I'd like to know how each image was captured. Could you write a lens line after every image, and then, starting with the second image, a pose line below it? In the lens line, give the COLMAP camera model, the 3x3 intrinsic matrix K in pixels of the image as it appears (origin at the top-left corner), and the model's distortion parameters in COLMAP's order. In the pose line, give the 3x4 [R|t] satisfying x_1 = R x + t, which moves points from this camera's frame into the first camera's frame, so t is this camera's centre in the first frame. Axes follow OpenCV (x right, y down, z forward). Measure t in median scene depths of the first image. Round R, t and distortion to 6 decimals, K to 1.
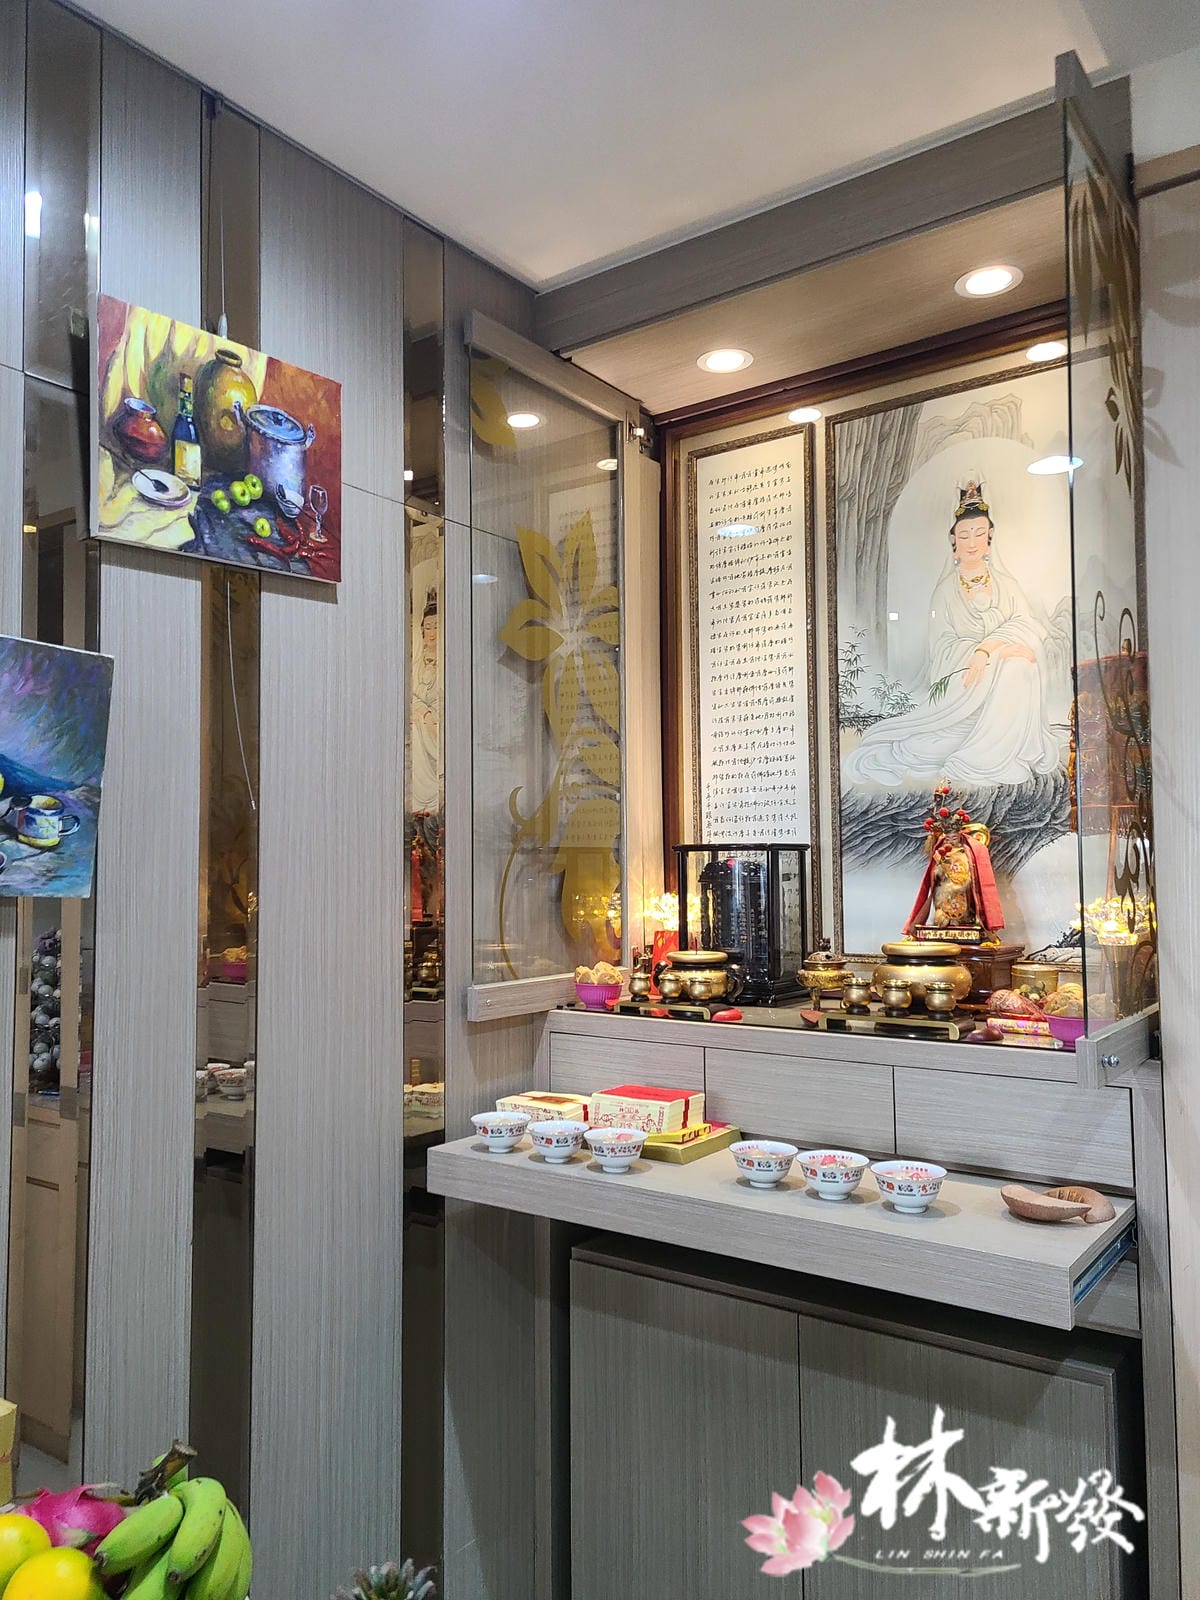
lens RADIAL K [[1198.6, 0, 577.2], [0, 1198.6, 811.5], [0, 0, 1]] dist [0.060820, -0.041678]
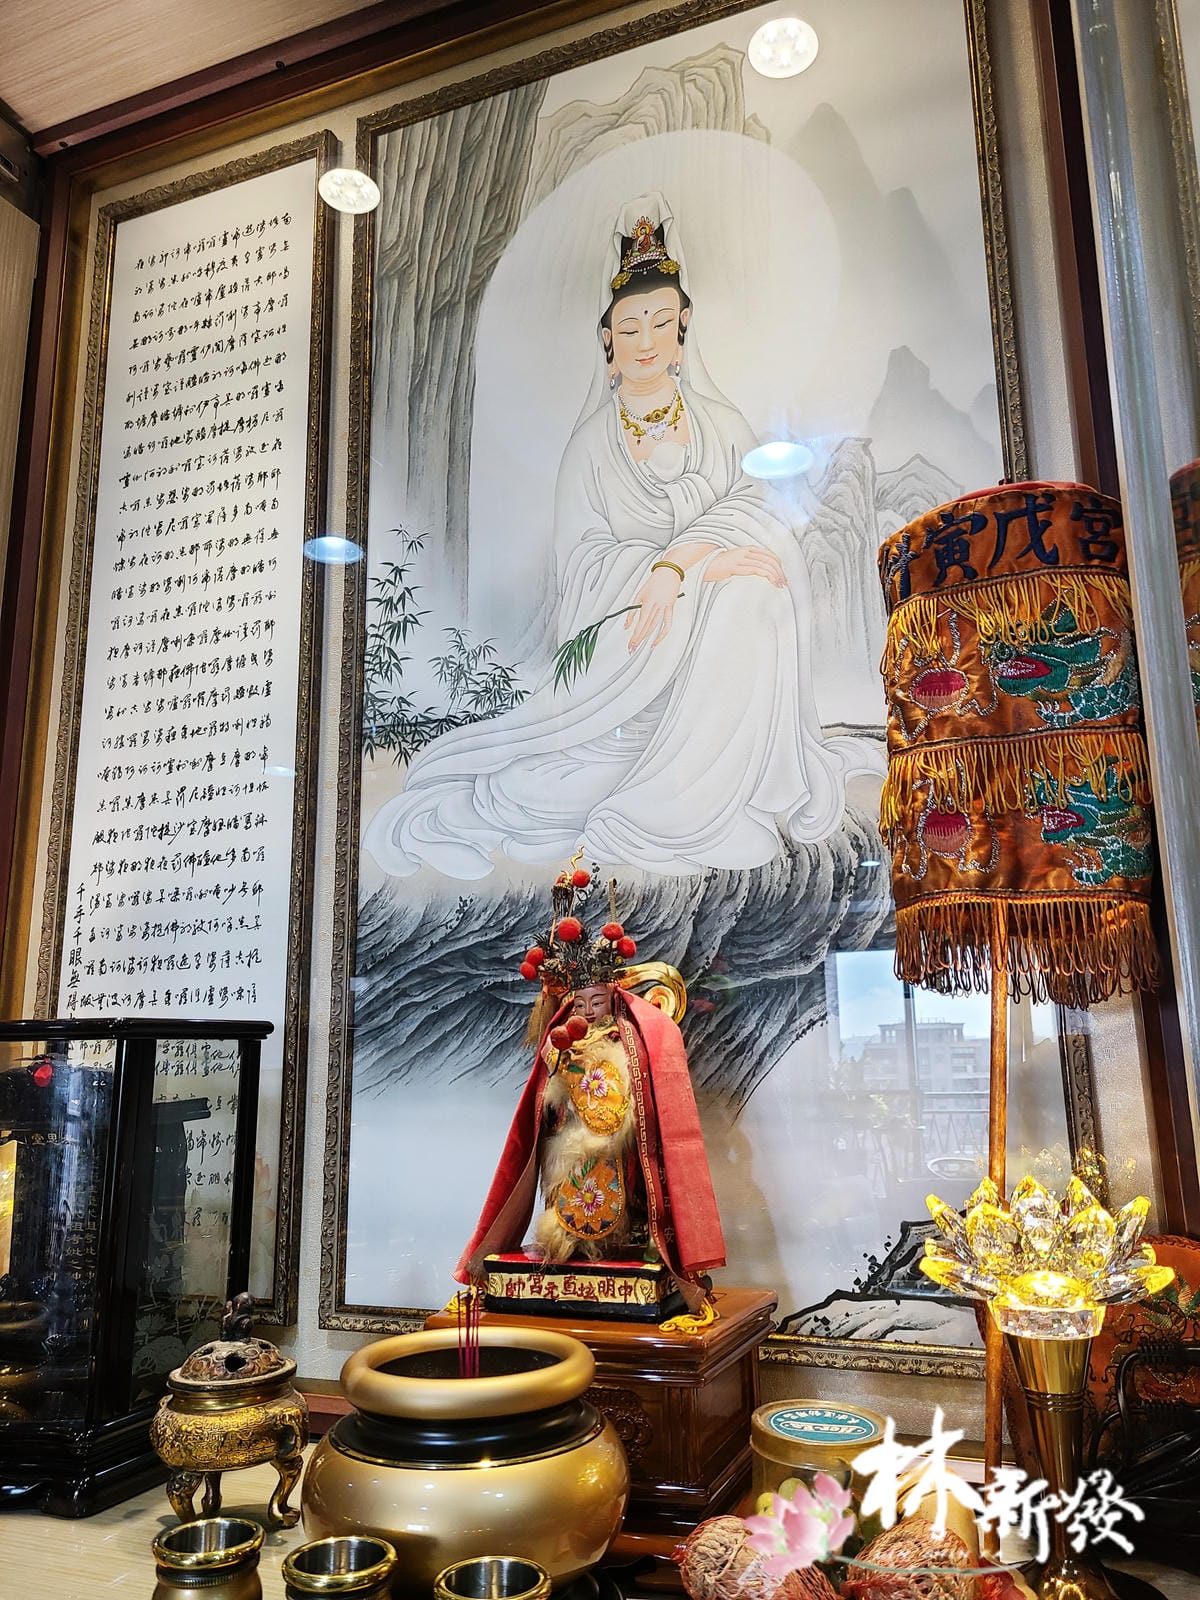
lens RADIAL K [[1198.6, 0, 605.2], [0, 1198.6, 795.6], [0, 0, 1]] dist [0.060820, -0.041678]
pose [[0.967983, 0.048961, 0.246194, 0.214704], [-0.006226, 0.985174, -0.171443, 0.022576], [-0.250938, 0.164421, 0.953937, 0.616980]]
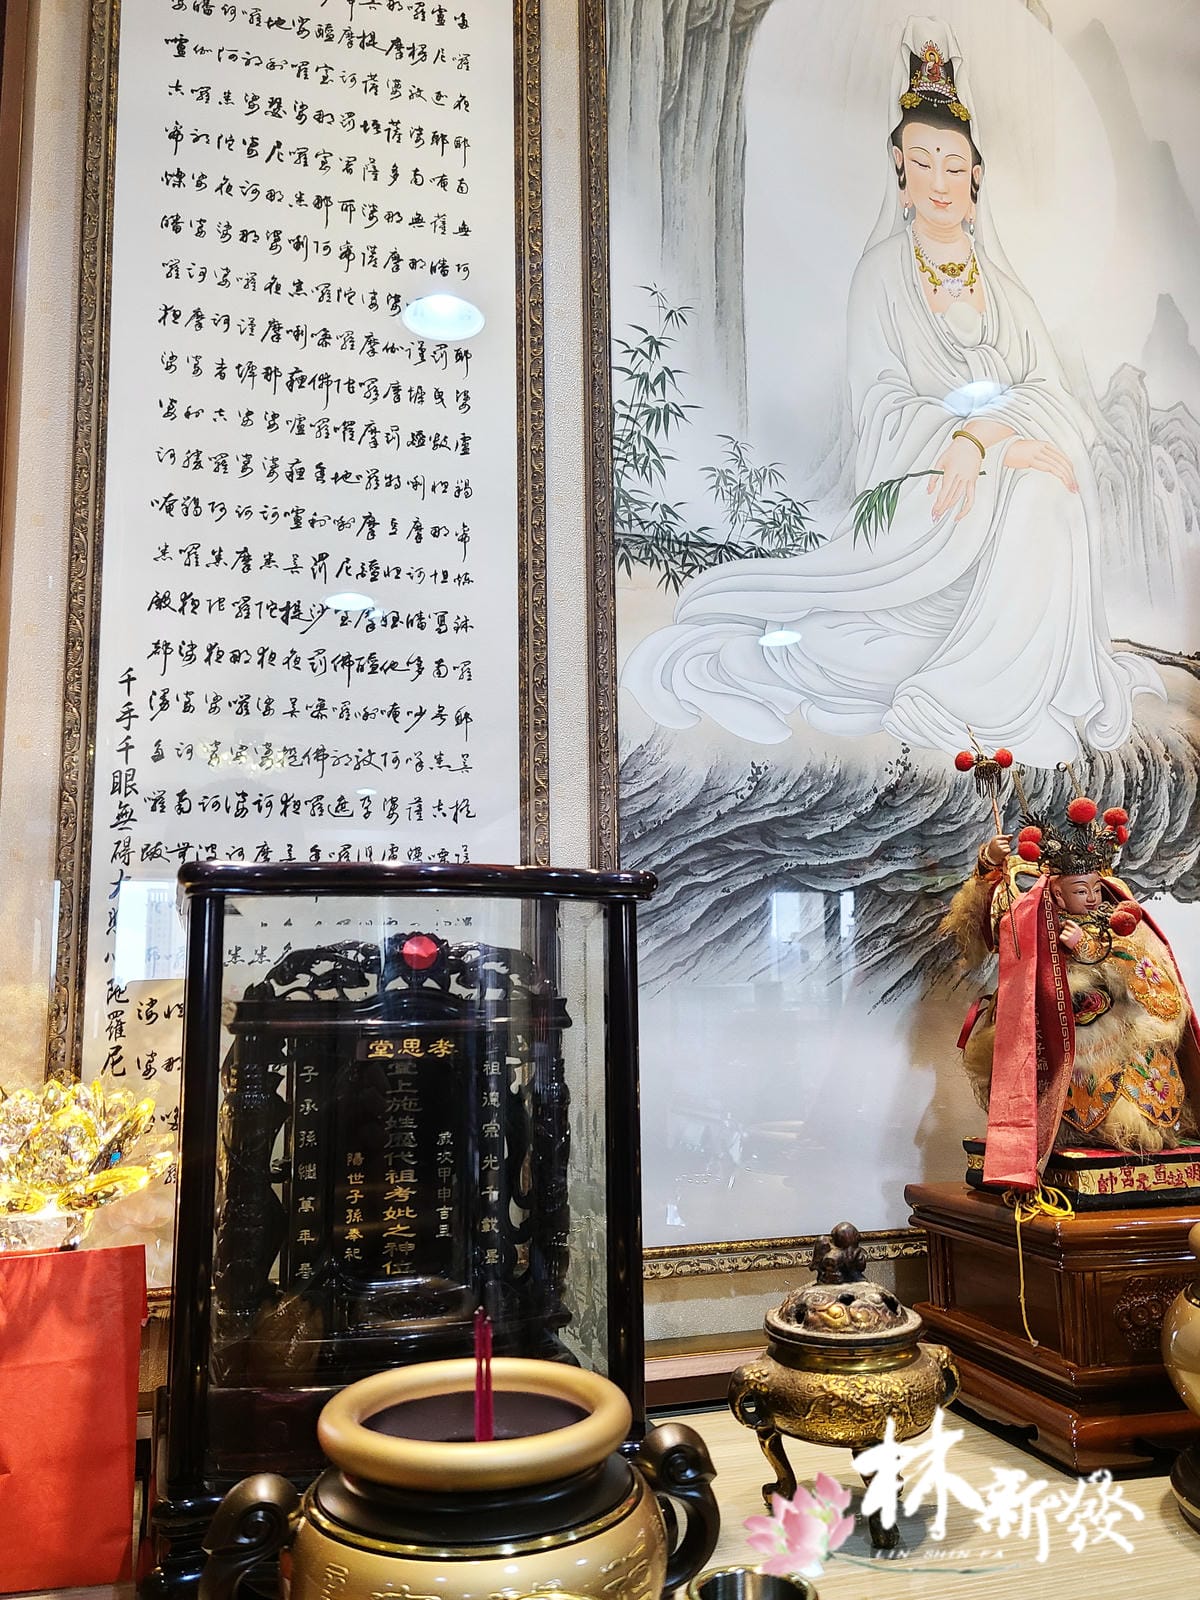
lens RADIAL K [[1264.3, 0, 596.8], [0, 1264.3, 812.0], [0, 0, 1]] dist [0.055114, -0.042000]
pose [[0.586739, 0.115415, 0.801509, -0.067902], [-0.032205, 0.992334, -0.119317, 0.047542], [-0.809136, 0.044195, 0.585958, 0.869421]]
